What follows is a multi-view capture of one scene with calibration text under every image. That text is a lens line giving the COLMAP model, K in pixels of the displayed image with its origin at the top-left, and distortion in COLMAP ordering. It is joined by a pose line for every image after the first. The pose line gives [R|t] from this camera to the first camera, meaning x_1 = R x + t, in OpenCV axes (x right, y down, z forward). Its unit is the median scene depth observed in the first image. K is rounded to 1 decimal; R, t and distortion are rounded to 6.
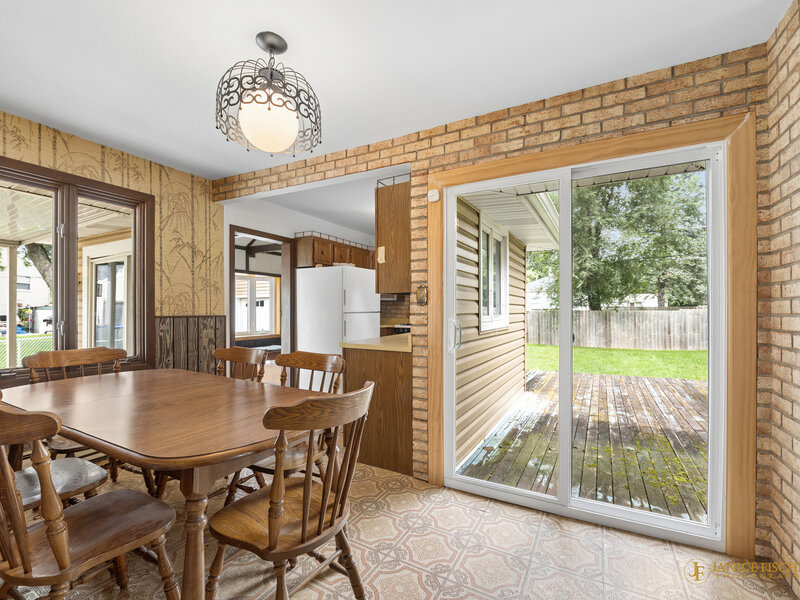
lens RADIAL K [[360.0, 0, 404.8], [0, 360.0, 307.9], [0, 0, 1]] dist [-0.004242, -0.001352]
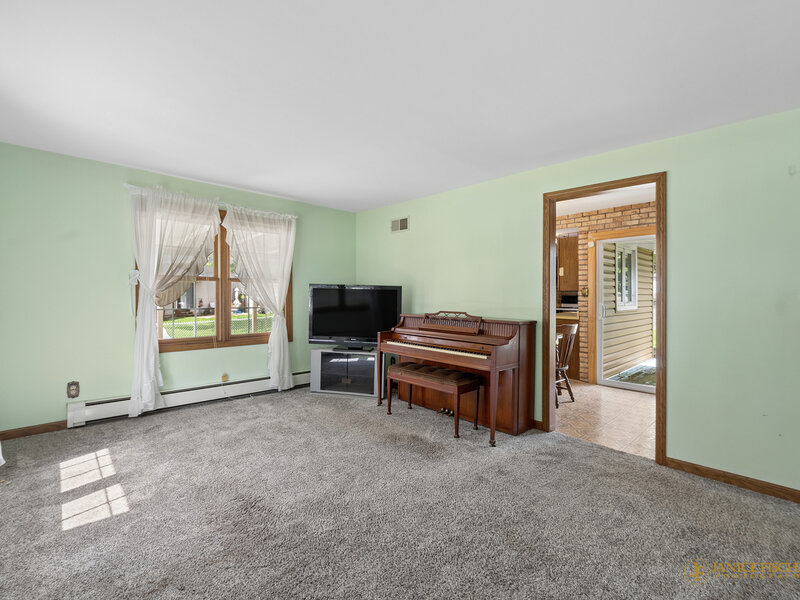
lens RADIAL K [[360.0, 0, 412.7], [0, 360.0, 293.4], [0, 0, 1]] dist [-0.004242, -0.001352]
pose [[0.952749, -0.000821, -0.303759, -0.264446], [0.001575, 0.999996, 0.002237, -0.033074], [0.303756, -0.002610, 0.952746, -1.260002]]
